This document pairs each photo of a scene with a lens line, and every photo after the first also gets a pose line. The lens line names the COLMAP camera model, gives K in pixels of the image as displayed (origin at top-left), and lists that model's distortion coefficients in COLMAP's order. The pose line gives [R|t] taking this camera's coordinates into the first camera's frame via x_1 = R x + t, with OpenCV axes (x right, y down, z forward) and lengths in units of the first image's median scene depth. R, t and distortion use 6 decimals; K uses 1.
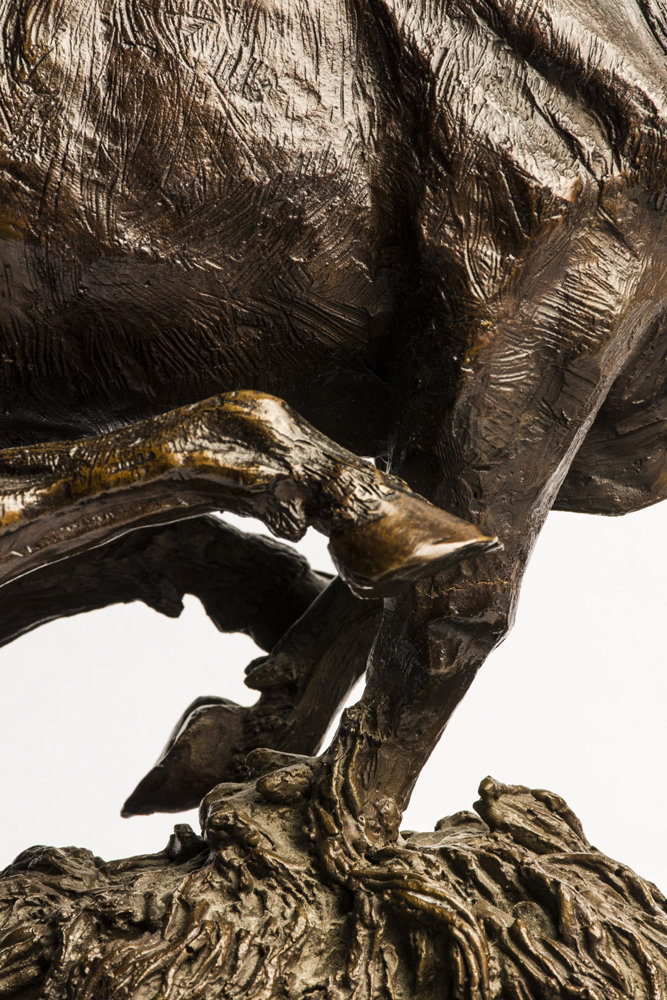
lens RADIAL K [[4804.8, 0, 333.5], [0, 4804.8, 500.0], [0, 0, 1]] dist [-0.096508, 2.006905]
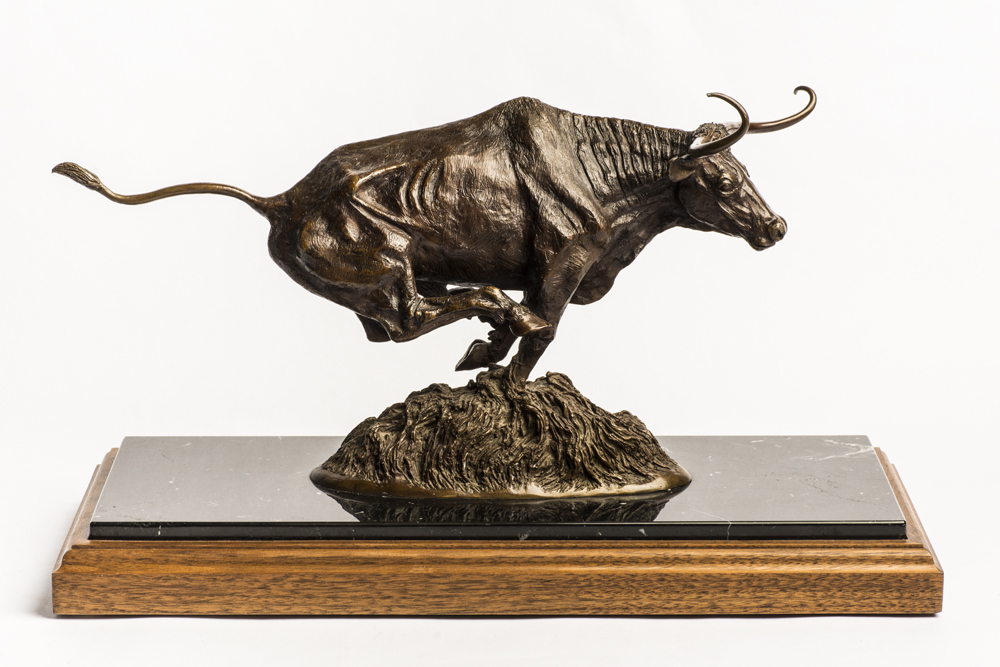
lens RADIAL K [[3250.0, 0, 500.0], [0, 3250.0, 333.5], [0, 0, 1]] dist [-0.047609, -0.367141]
pose [[0.999575, 0.028428, -0.006518, 0.008943], [-0.026810, 0.983578, 0.178481, -0.469862], [0.011485, -0.178230, 0.983922, -1.710328]]
